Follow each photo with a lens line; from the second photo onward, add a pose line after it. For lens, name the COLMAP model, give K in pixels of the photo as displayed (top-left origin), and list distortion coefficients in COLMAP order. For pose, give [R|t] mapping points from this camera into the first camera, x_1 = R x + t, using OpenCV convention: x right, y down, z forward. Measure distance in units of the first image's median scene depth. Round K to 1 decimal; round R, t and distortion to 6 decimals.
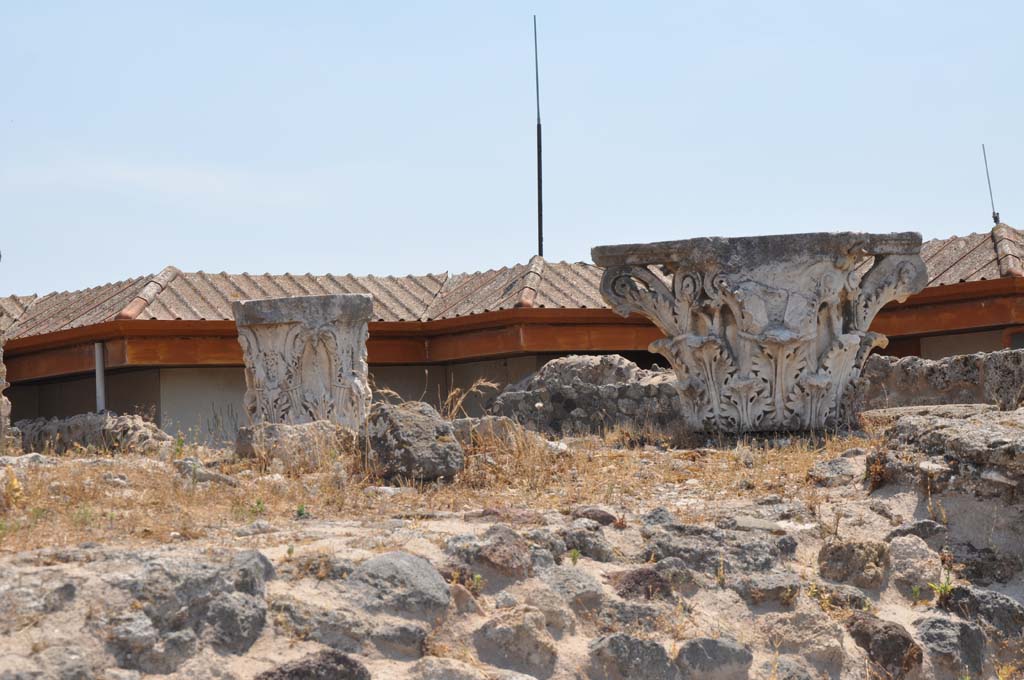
lens RADIAL K [[2275.0, 0, 511.5], [0, 2275.0, 339.5], [0, 0, 1]] dist [0.516984, 0.000000]
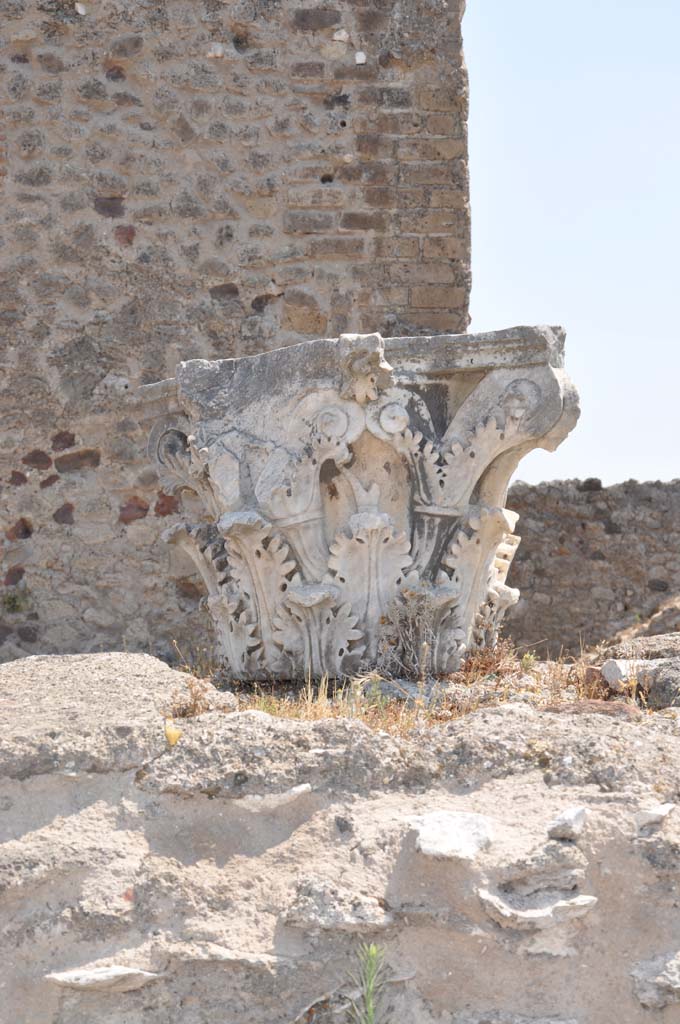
lens RADIAL K [[2275.0, 0, 337.0], [0, 2275.0, 513.7], [0, 0, 1]] dist [0.516984, 0.000000]
pose [[0.728689, -0.031266, -0.684131, 0.533020], [0.026370, 0.999497, -0.017591, 0.007678], [0.684337, -0.005223, 0.729147, 0.580569]]
